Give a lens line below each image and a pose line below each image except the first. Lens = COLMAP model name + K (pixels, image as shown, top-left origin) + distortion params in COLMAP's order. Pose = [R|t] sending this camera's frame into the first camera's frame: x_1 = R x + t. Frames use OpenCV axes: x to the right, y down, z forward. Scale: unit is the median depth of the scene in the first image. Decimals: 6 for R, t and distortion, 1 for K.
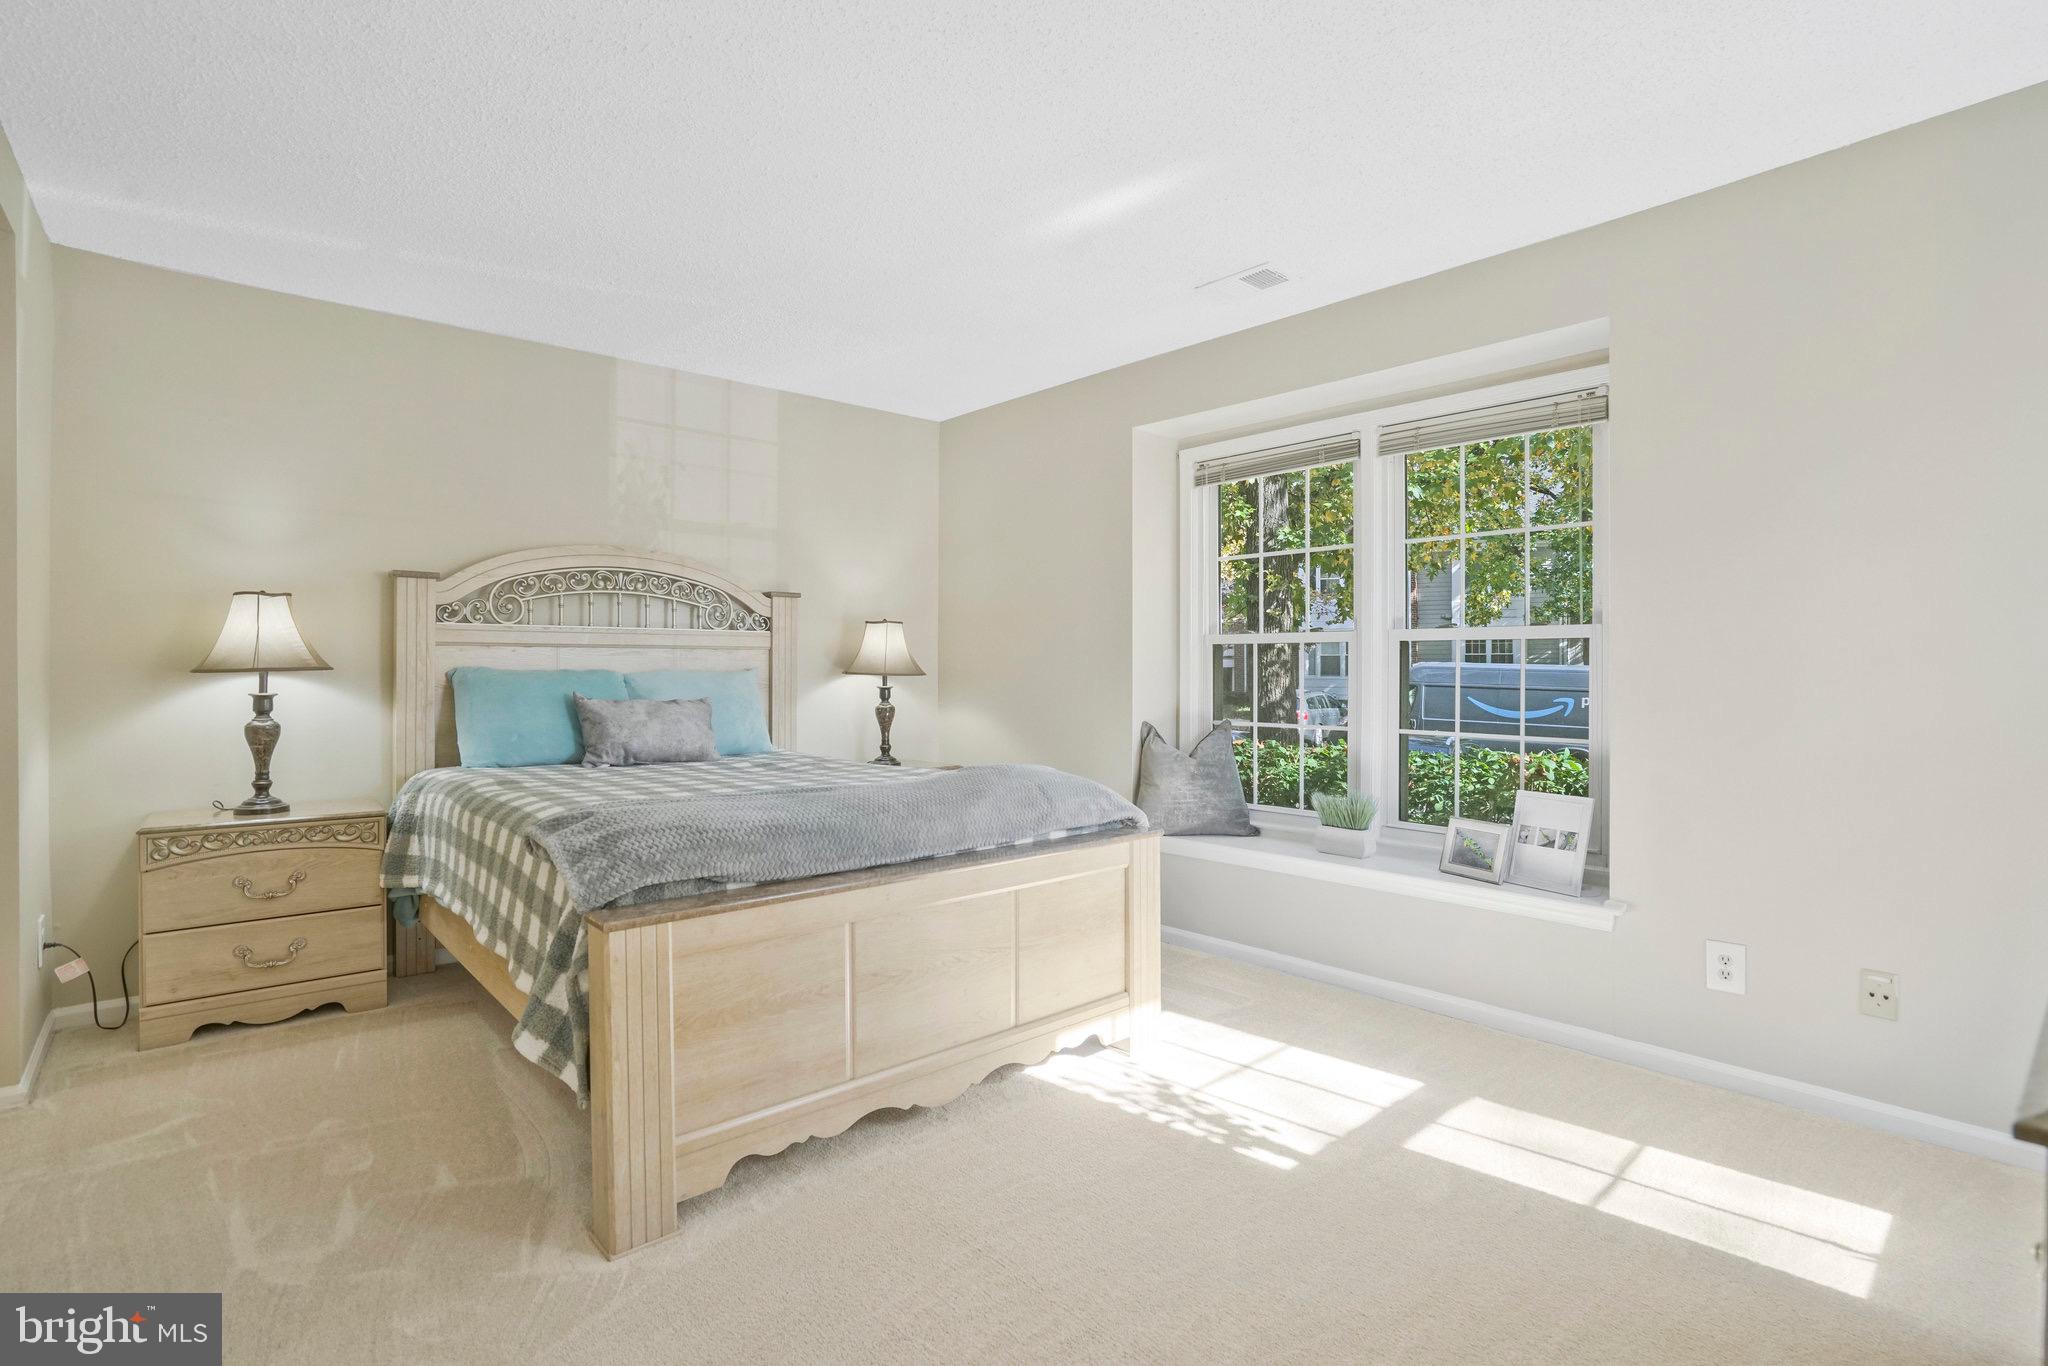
lens RADIAL K [[975.6, 0, 1026.3], [0, 975.6, 637.7], [0, 0, 1]] dist [-0.016854, 0.001569]
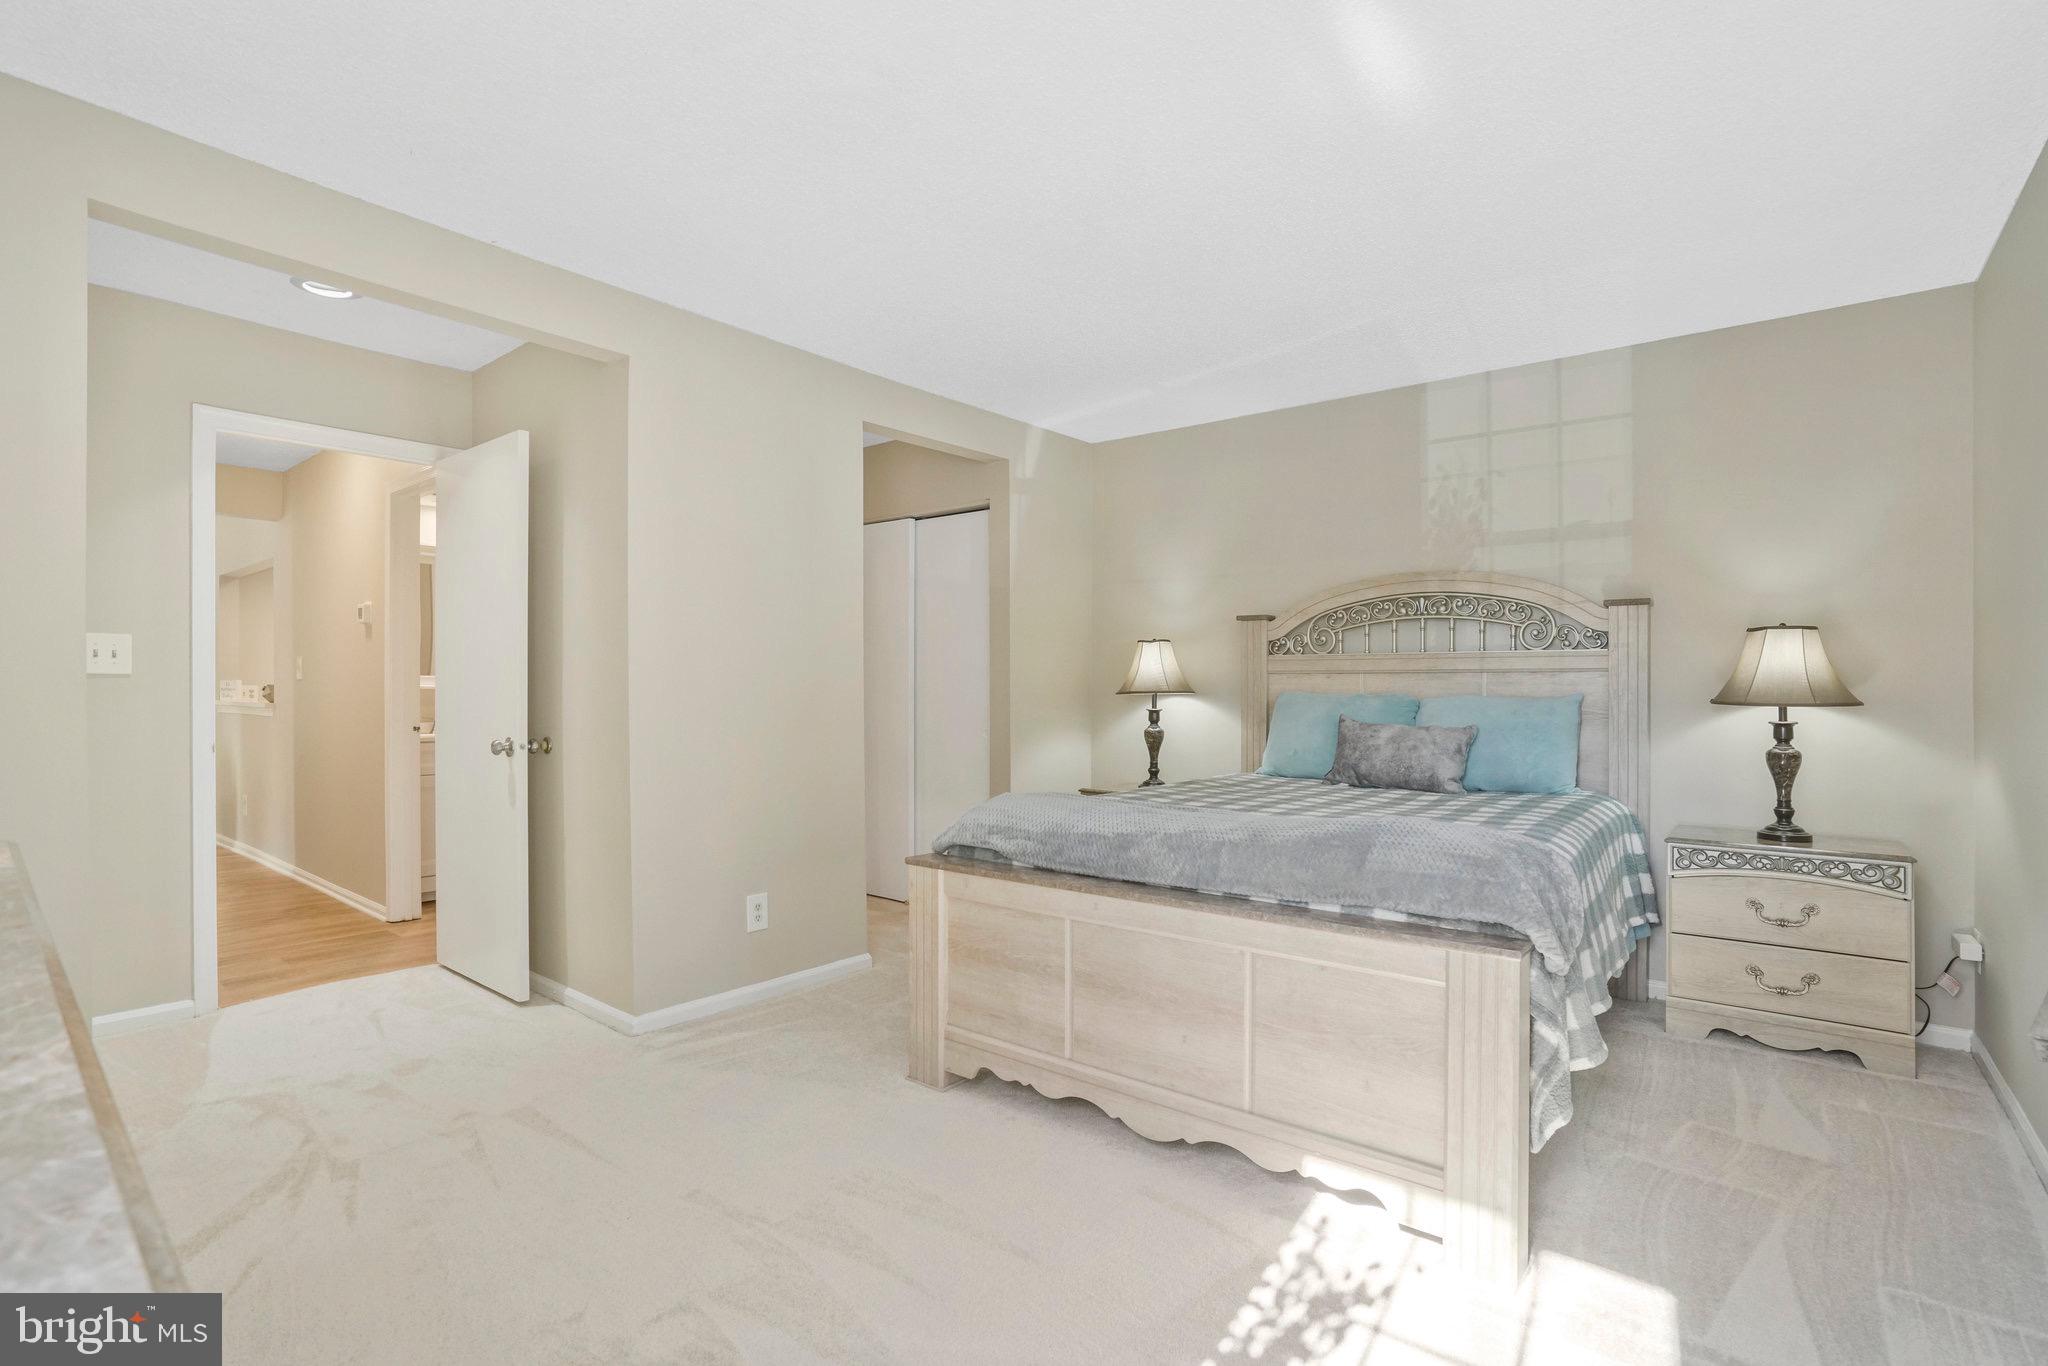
lens RADIAL K [[975.6, 0, 1026.7], [0, 975.6, 694.1], [0, 0, 1]] dist [-0.016854, 0.001569]
pose [[0.168504, 0.003004, -0.985696, 0.556463], [0.025459, 0.999648, 0.007399, 0.015863], [0.985372, -0.026342, 0.168368, 0.473176]]
